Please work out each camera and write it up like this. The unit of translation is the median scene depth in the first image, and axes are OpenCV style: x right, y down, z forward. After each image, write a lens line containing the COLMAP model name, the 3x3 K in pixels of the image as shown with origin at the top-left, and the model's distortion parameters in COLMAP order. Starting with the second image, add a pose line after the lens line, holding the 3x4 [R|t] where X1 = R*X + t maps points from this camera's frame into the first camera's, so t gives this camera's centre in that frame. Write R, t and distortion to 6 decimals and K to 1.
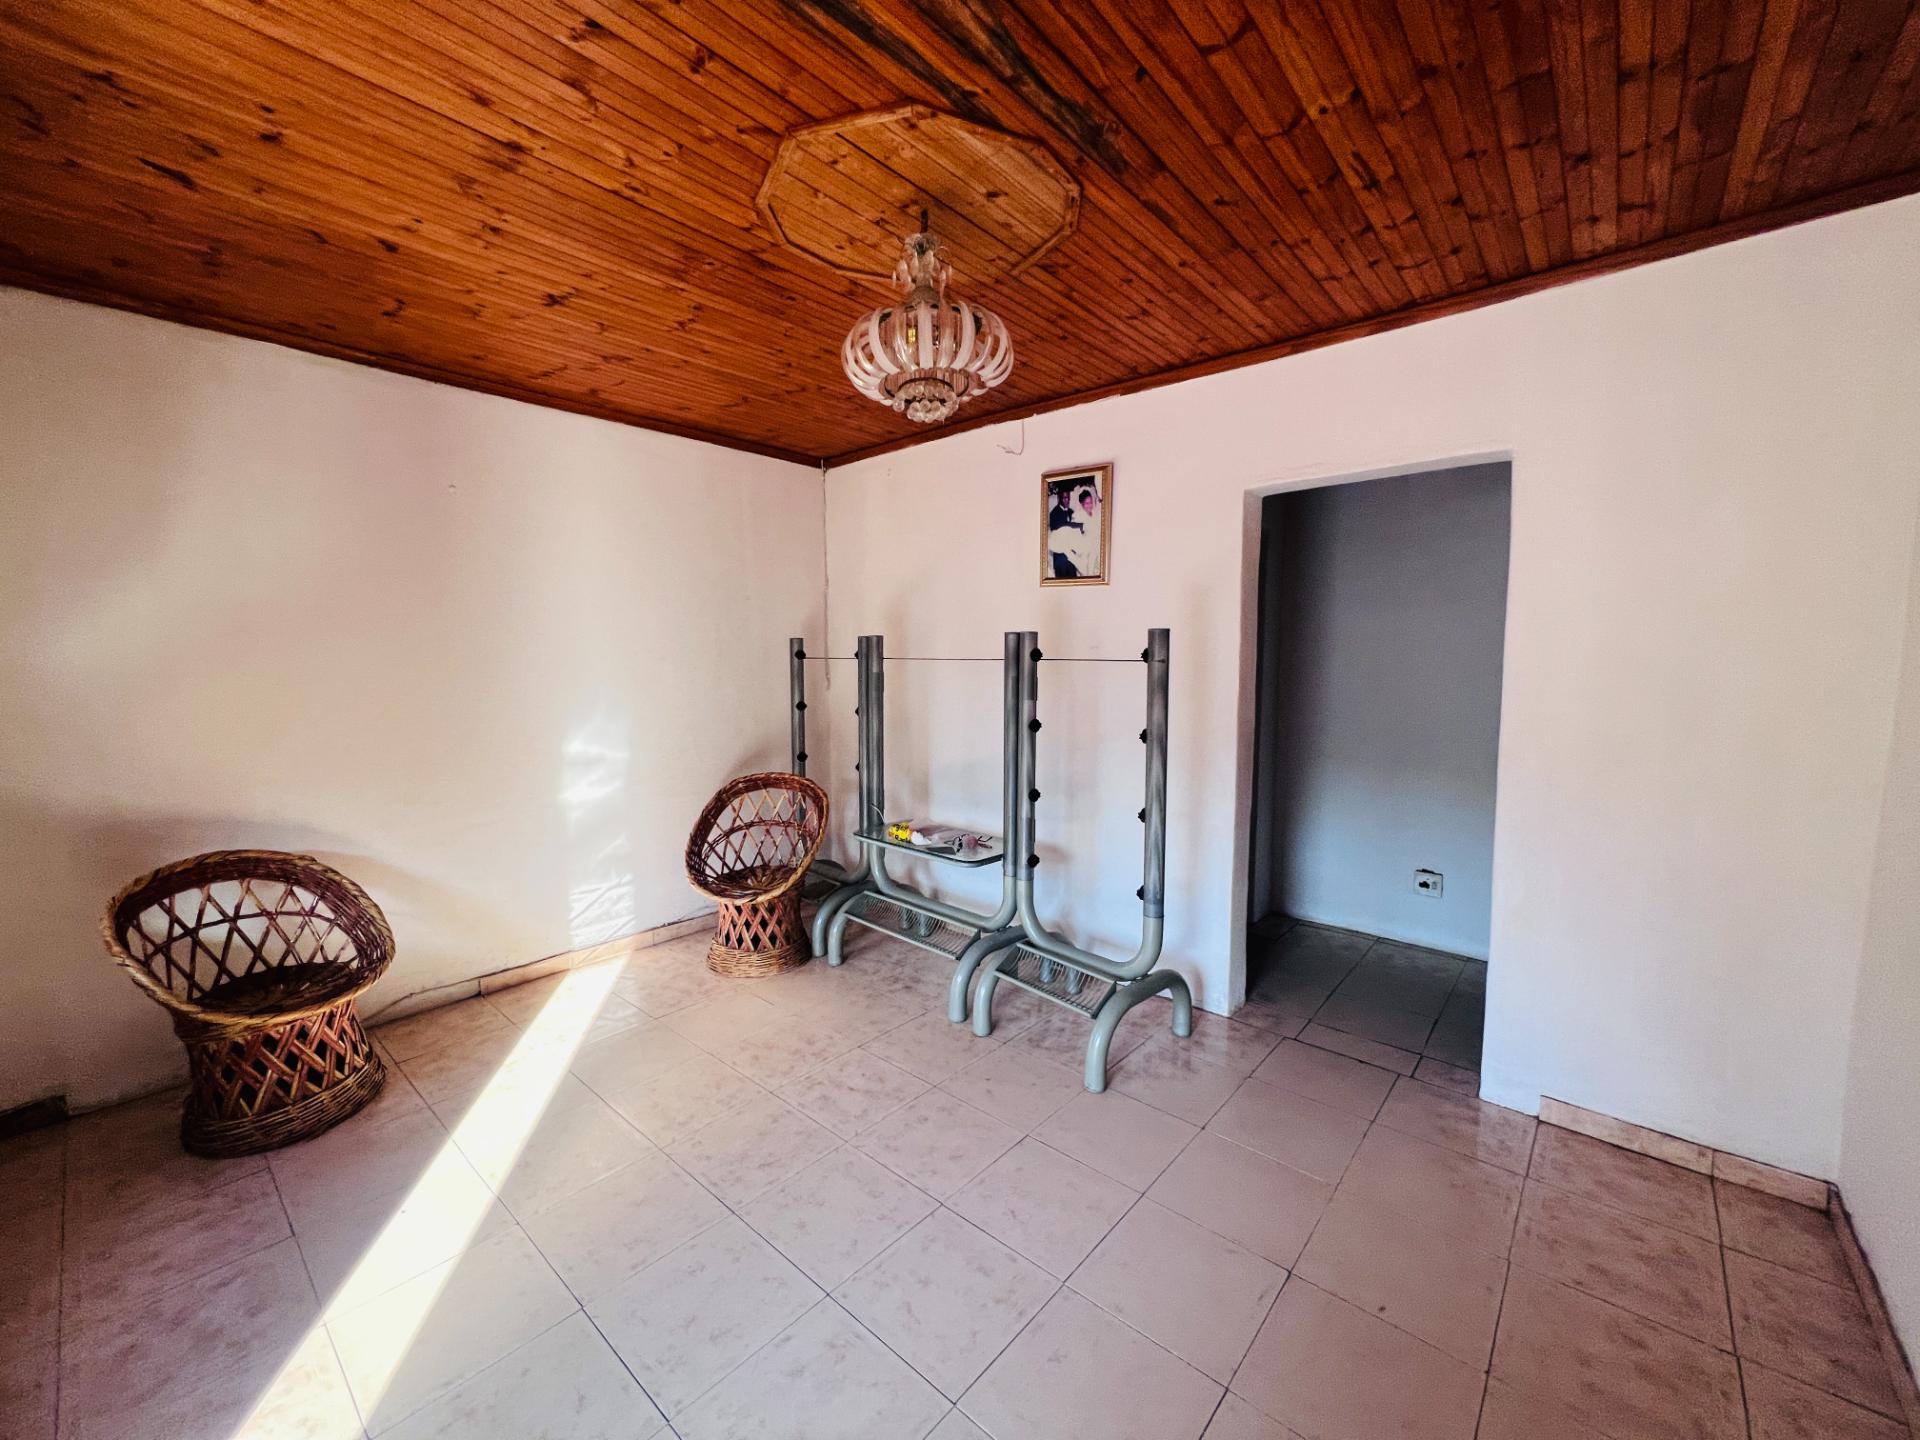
lens RADIAL K [[769.1, 0, 958.4], [0, 769.1, 716.8], [0, 0, 1]] dist [-0.002926, 0.000642]
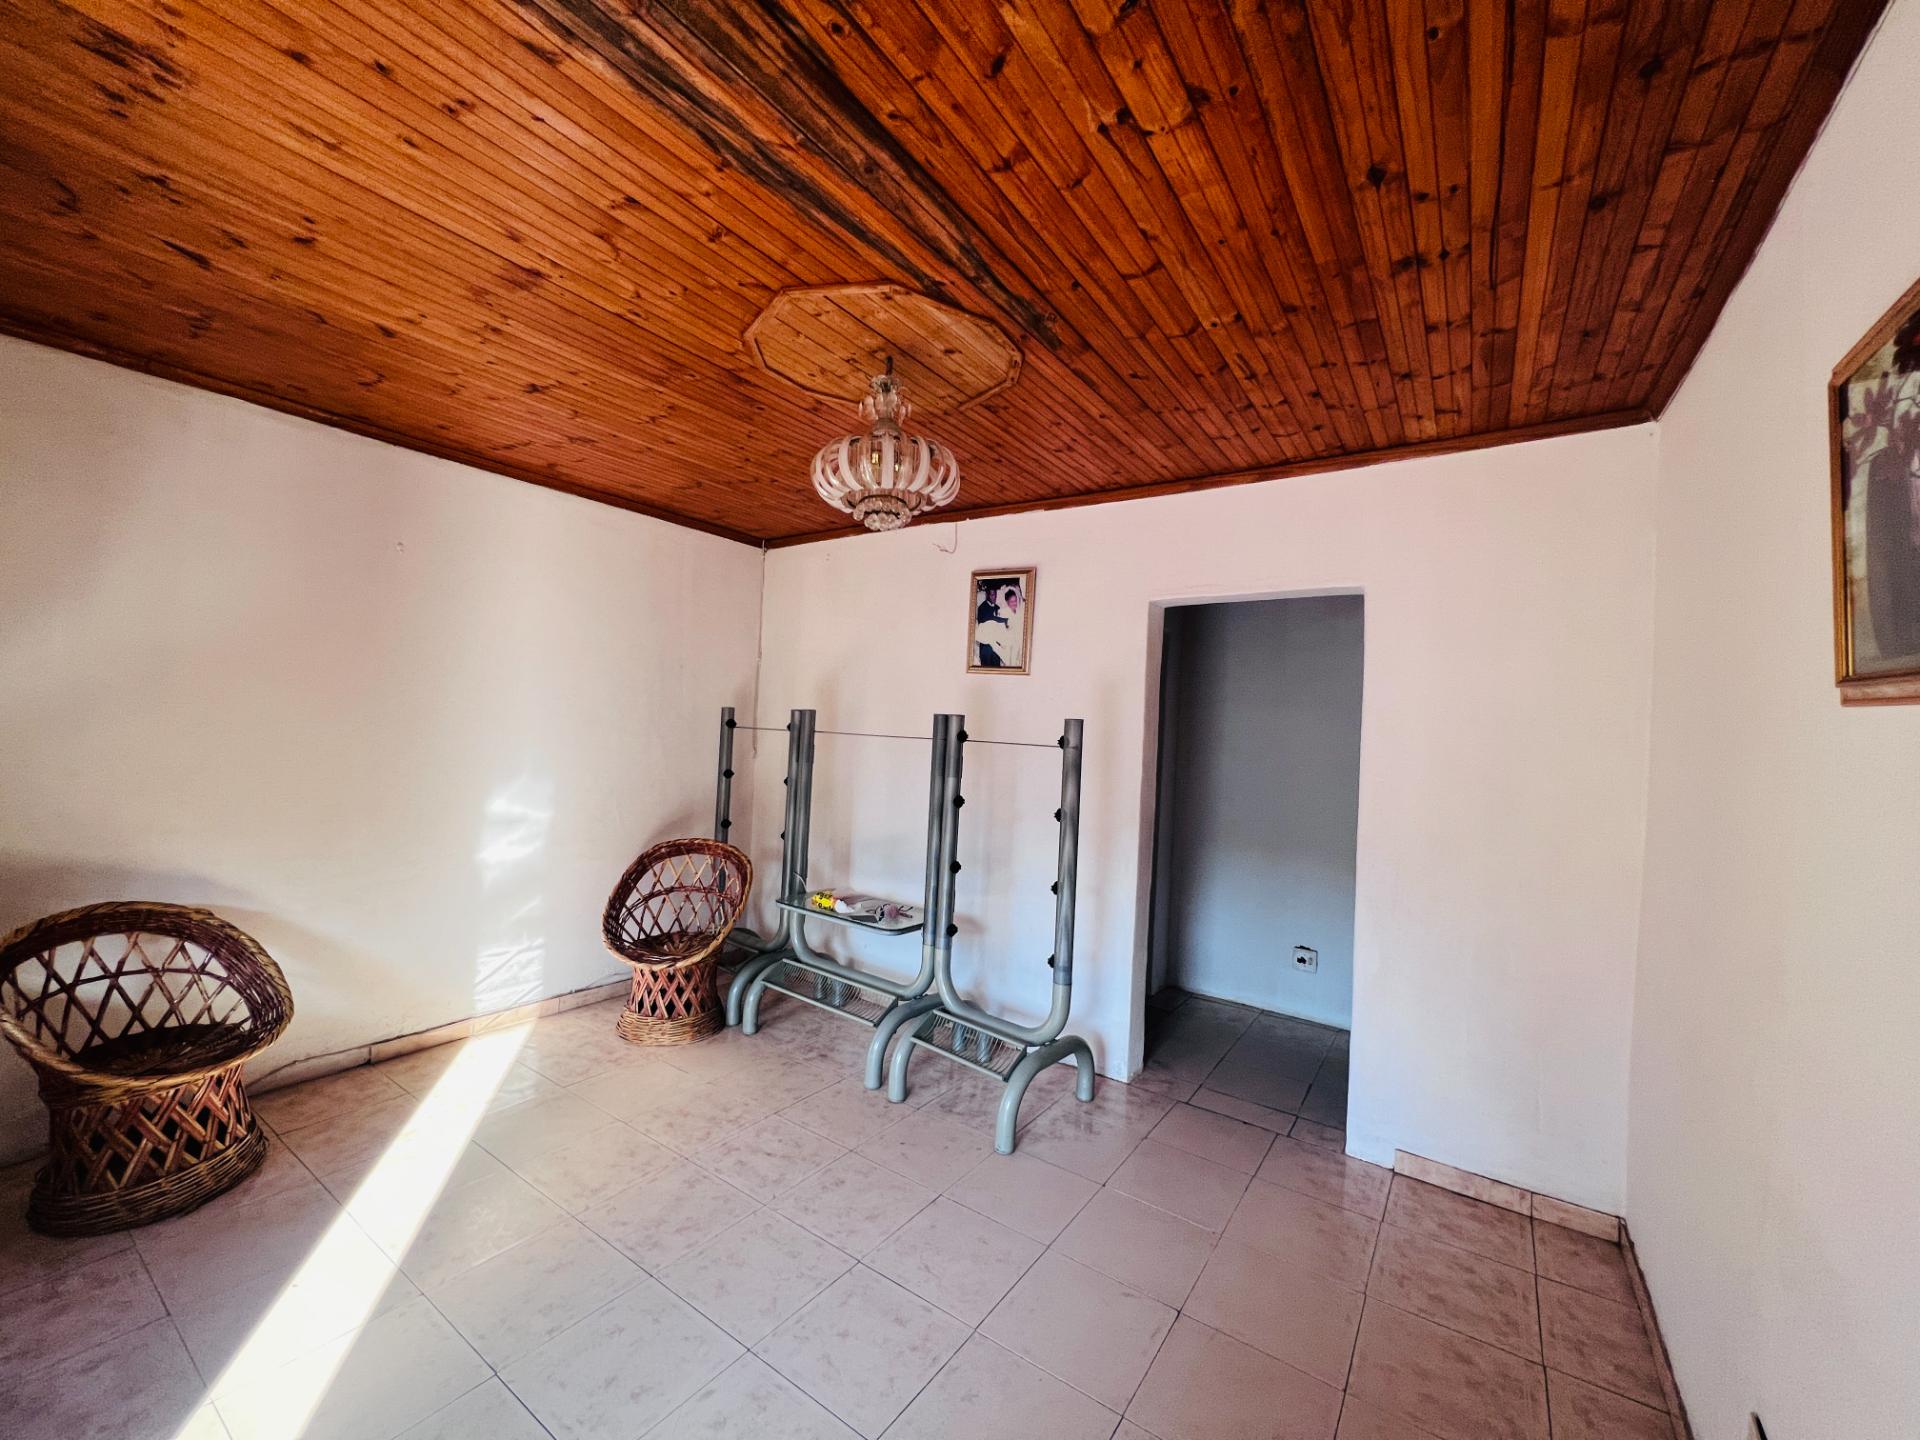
lens RADIAL K [[769.1, 0, 959.9], [0, 769.1, 716.2], [0, 0, 1]] dist [-0.002926, 0.000642]
pose [[0.991992, 0.050375, 0.115824, -0.035962], [-0.038997, 0.994374, -0.098482, -0.002153], [-0.120133, 0.093176, 0.988376, -0.092555]]
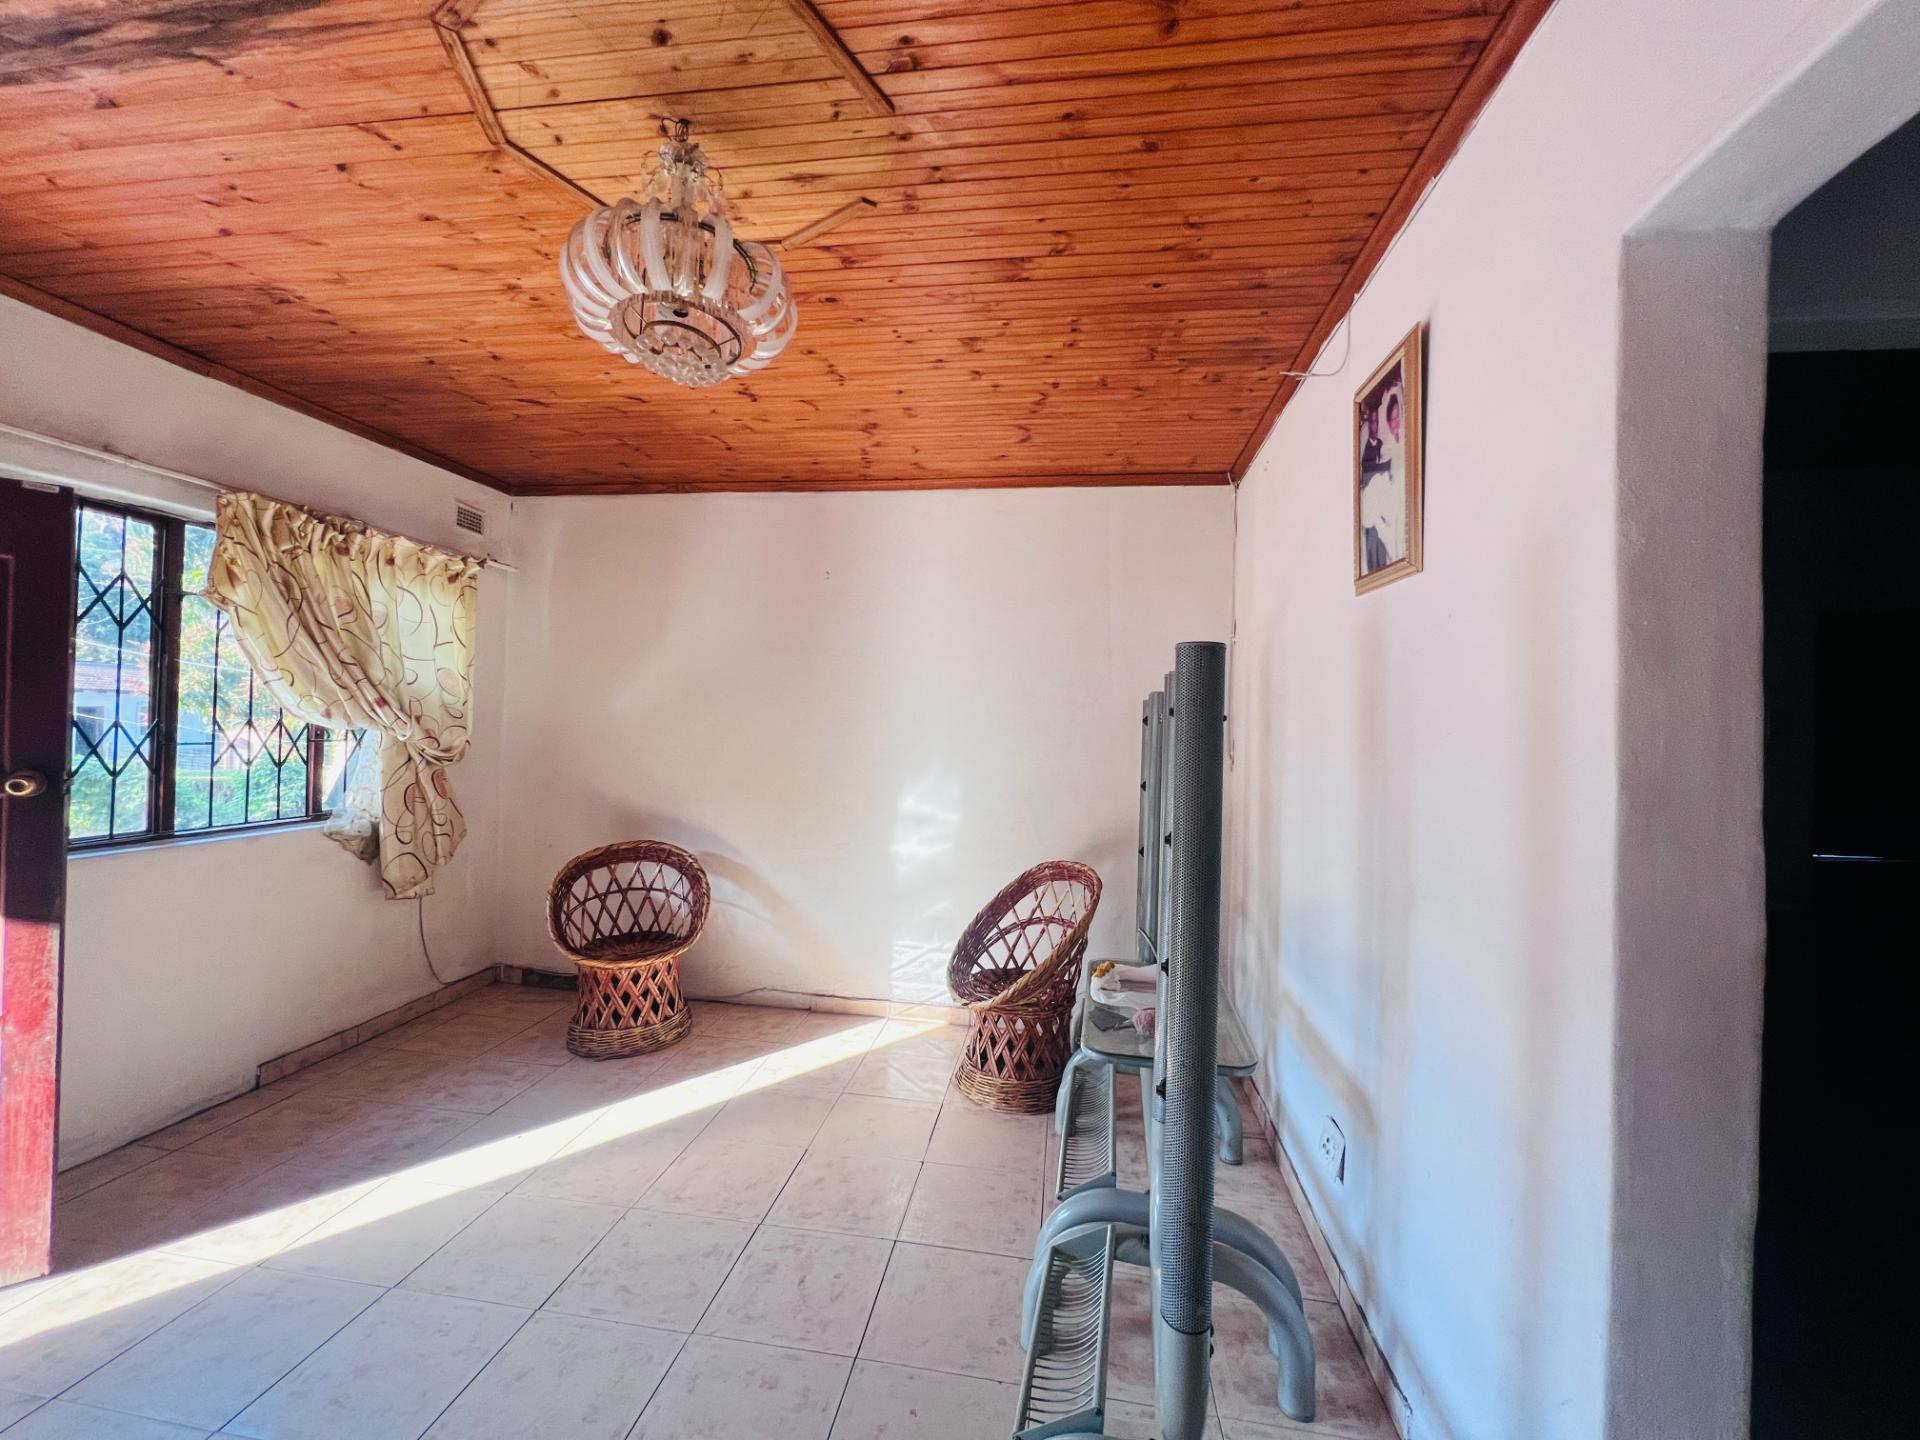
lens RADIAL K [[769.1, 0, 971.4], [0, 769.1, 718.1], [0, 0, 1]] dist [-0.002926, 0.000642]
pose [[0.539790, 0.007947, -0.841762, 0.597584], [-0.099790, 0.993509, -0.054612, -0.037361], [0.835864, 0.113478, 0.537080, 0.701565]]
